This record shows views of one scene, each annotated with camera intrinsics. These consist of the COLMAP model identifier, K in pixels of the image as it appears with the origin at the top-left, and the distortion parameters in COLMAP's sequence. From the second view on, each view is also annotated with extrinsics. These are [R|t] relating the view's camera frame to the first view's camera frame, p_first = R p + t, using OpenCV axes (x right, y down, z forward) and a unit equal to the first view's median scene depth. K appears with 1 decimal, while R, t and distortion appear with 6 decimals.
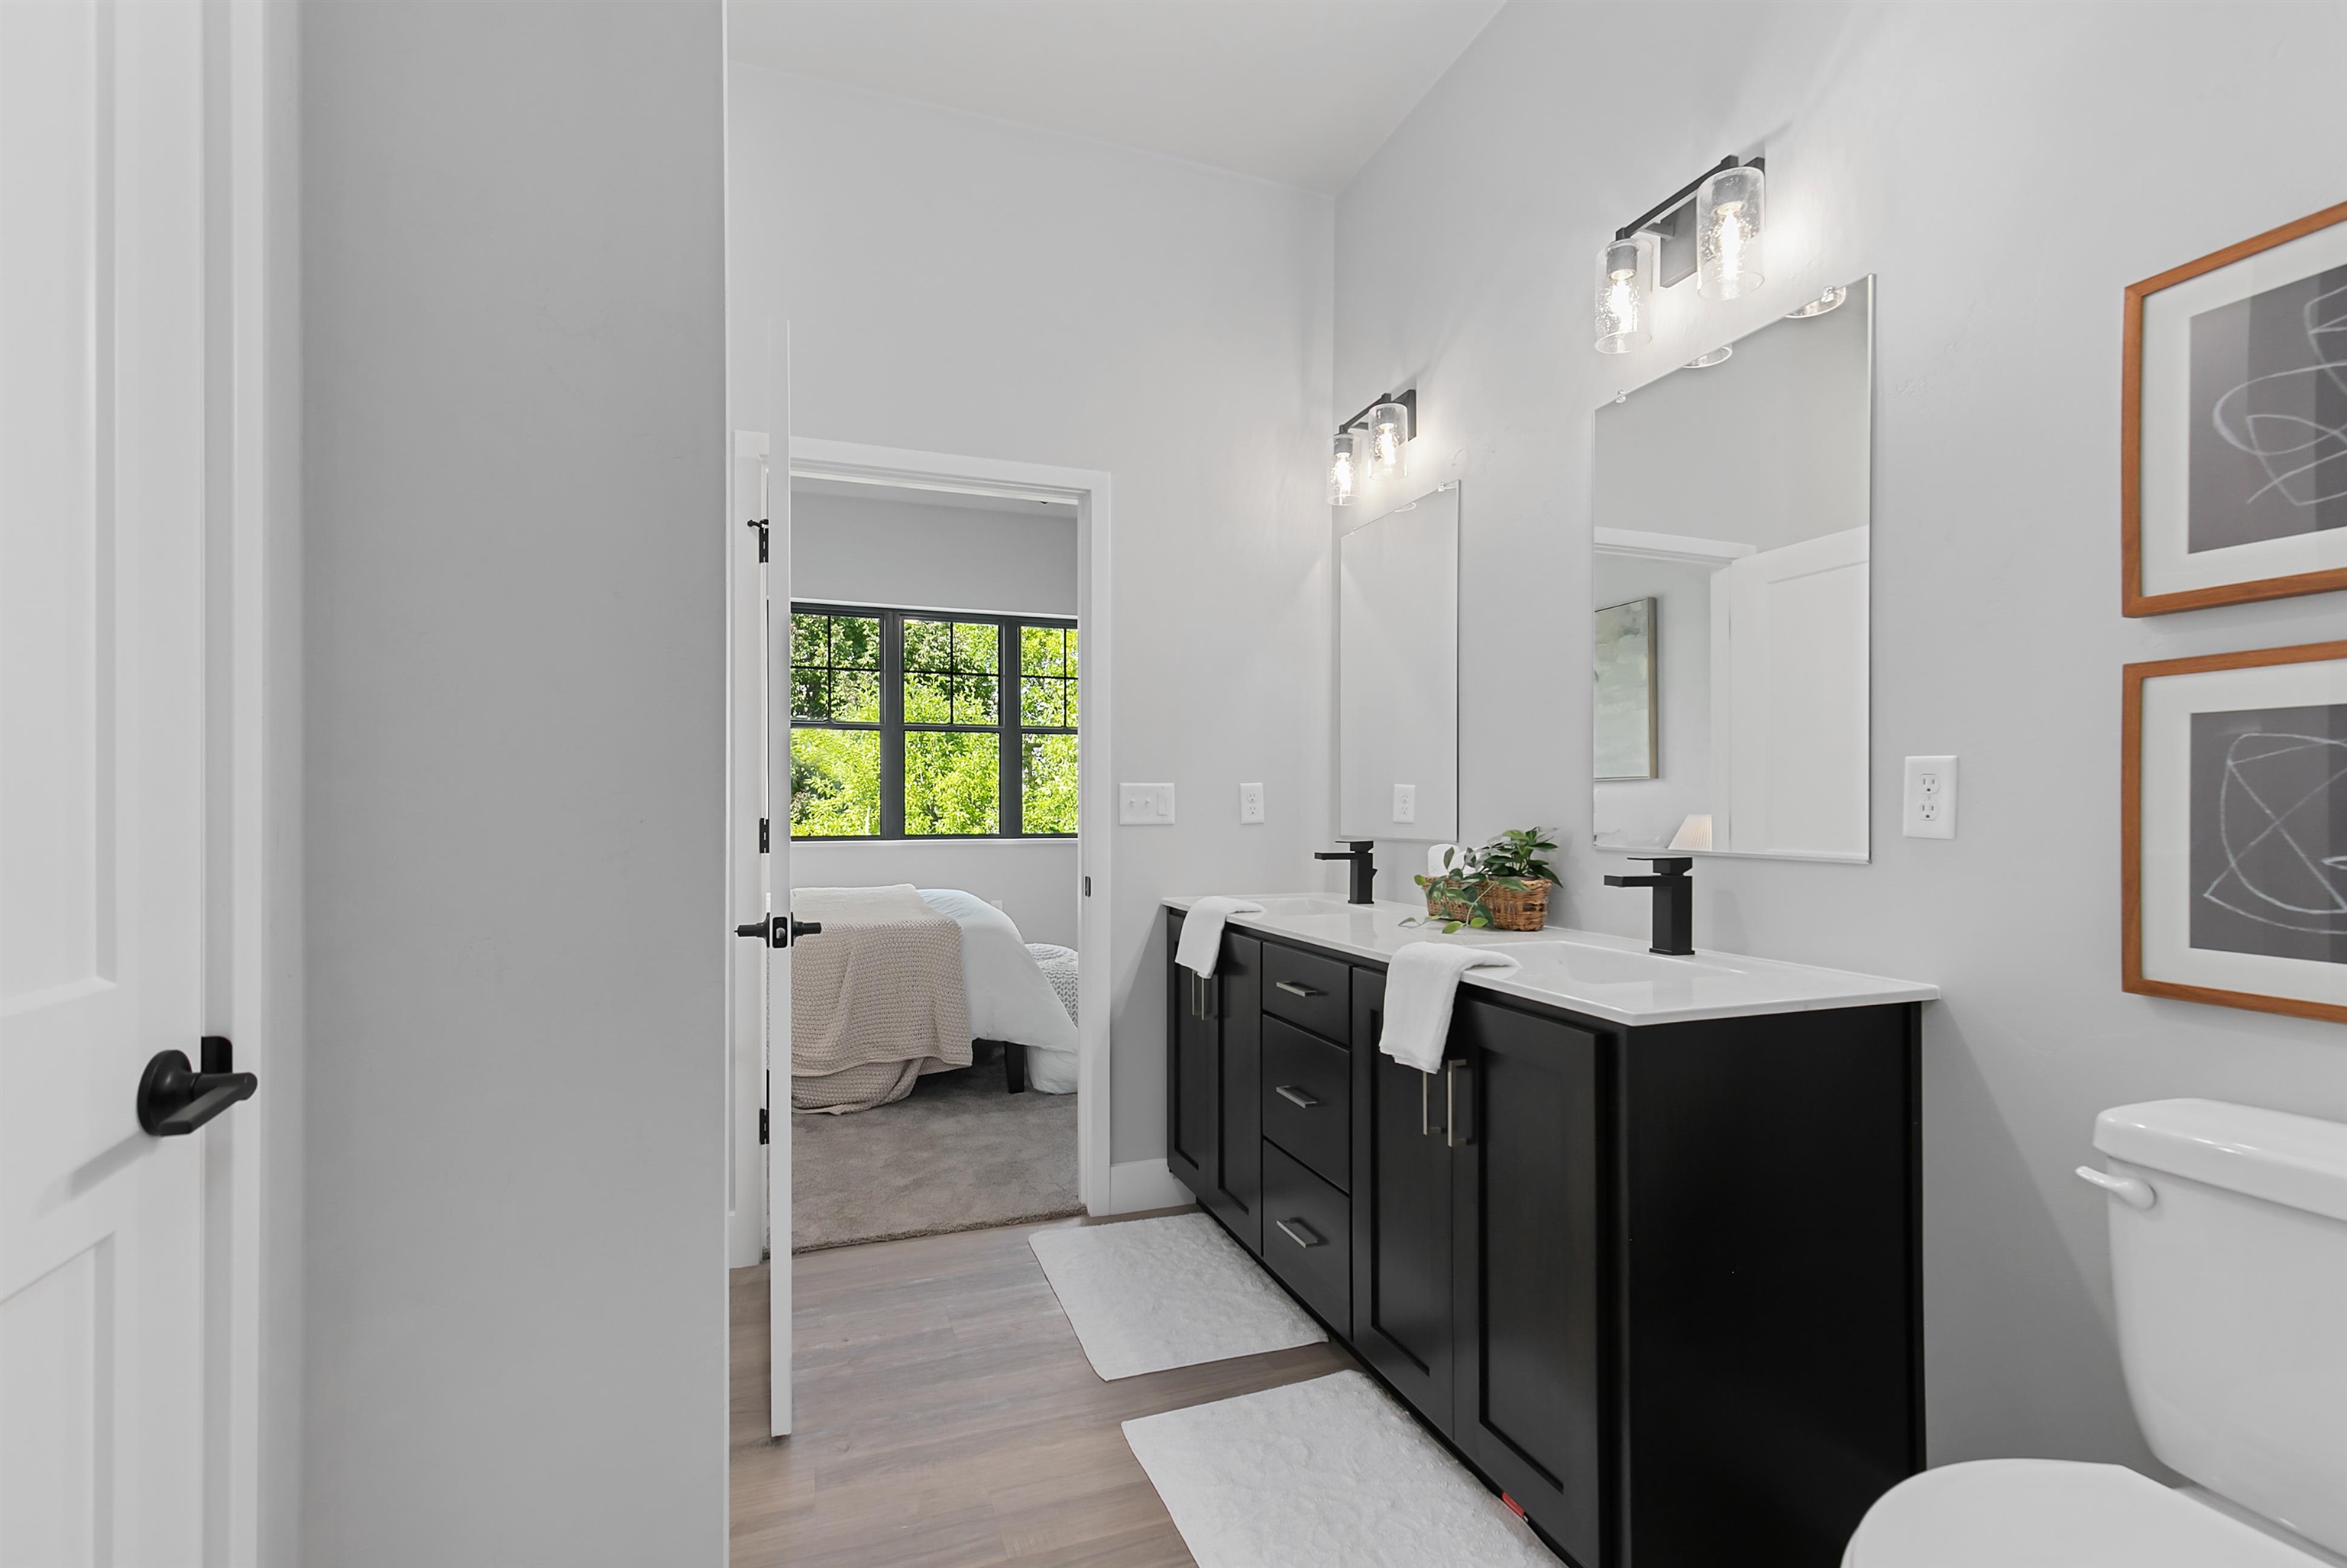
lens RADIAL K [[1072.8, 0, 1173.1], [0, 1072.8, 795.1], [0, 0, 1]] dist [0.011114, -0.001194]
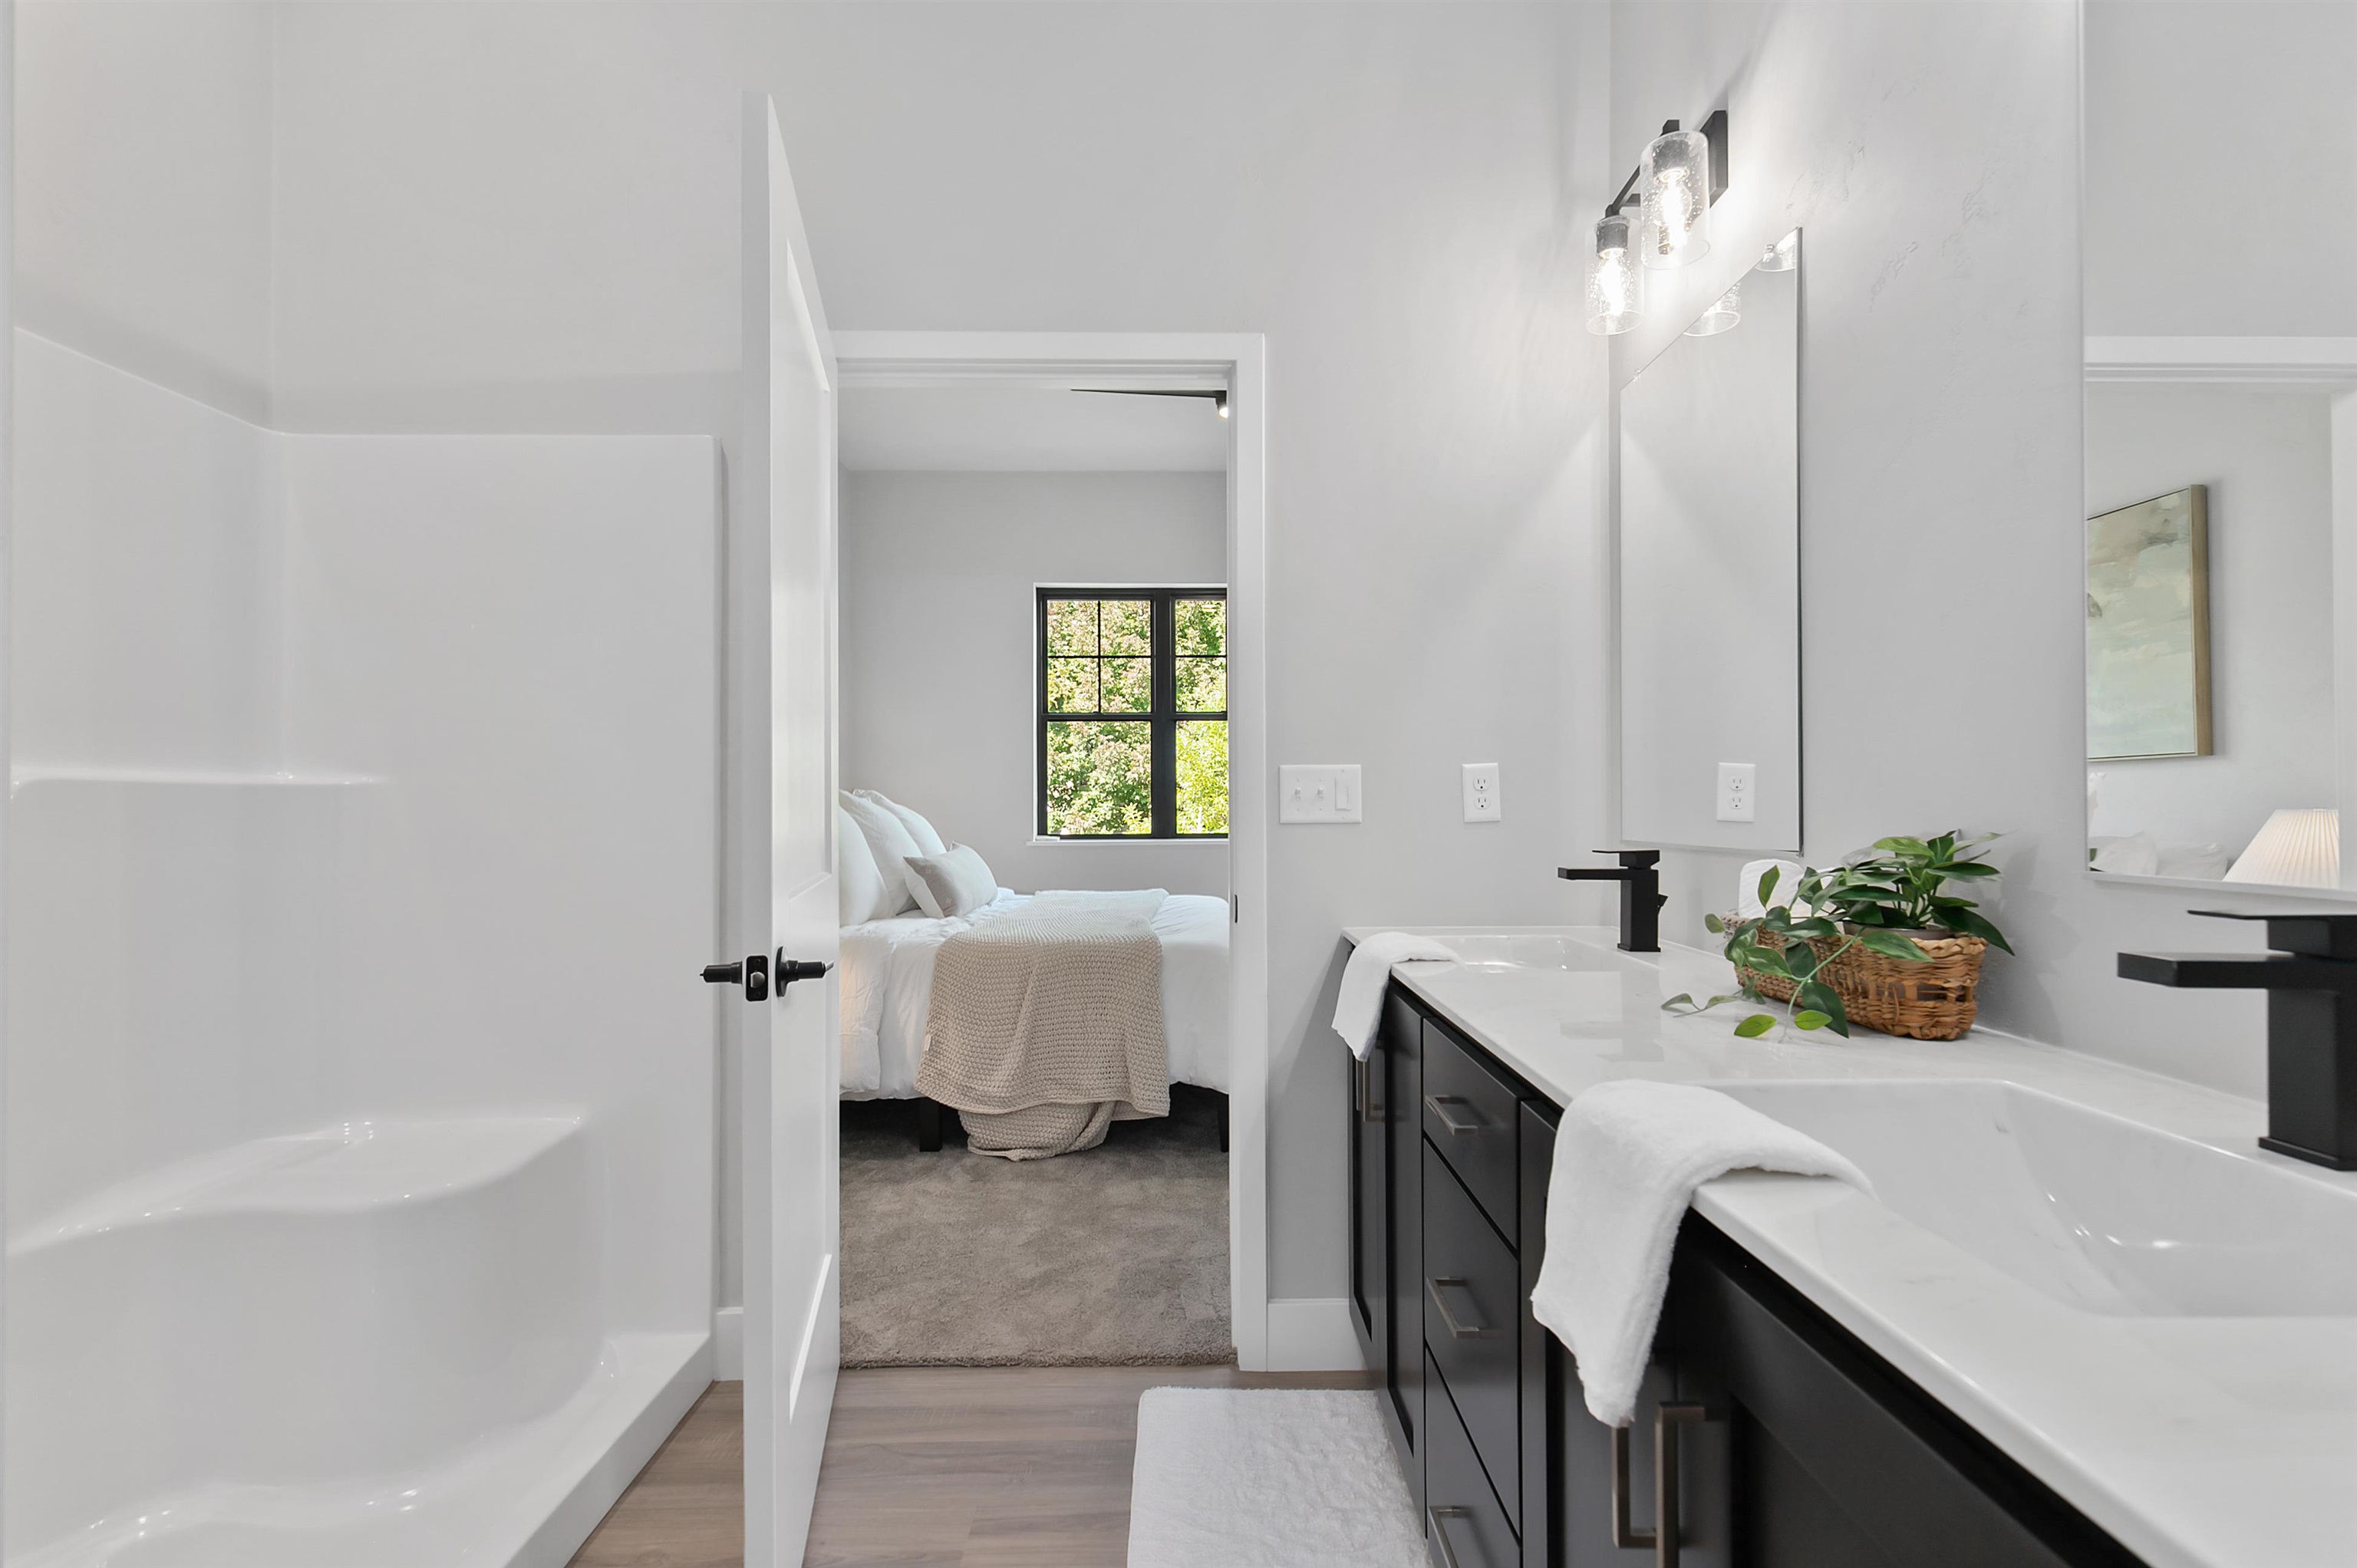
lens RADIAL K [[1077.5, 0, 1177.7], [0, 1077.5, 790.2], [0, 0, 1]] dist [0.011114, -0.001194]
pose [[0.946158, -0.007949, -0.323608, 0.118467], [0.007539, 0.999968, -0.002519, 0.006637], [0.323617, -0.000056, 0.946188, 0.297250]]
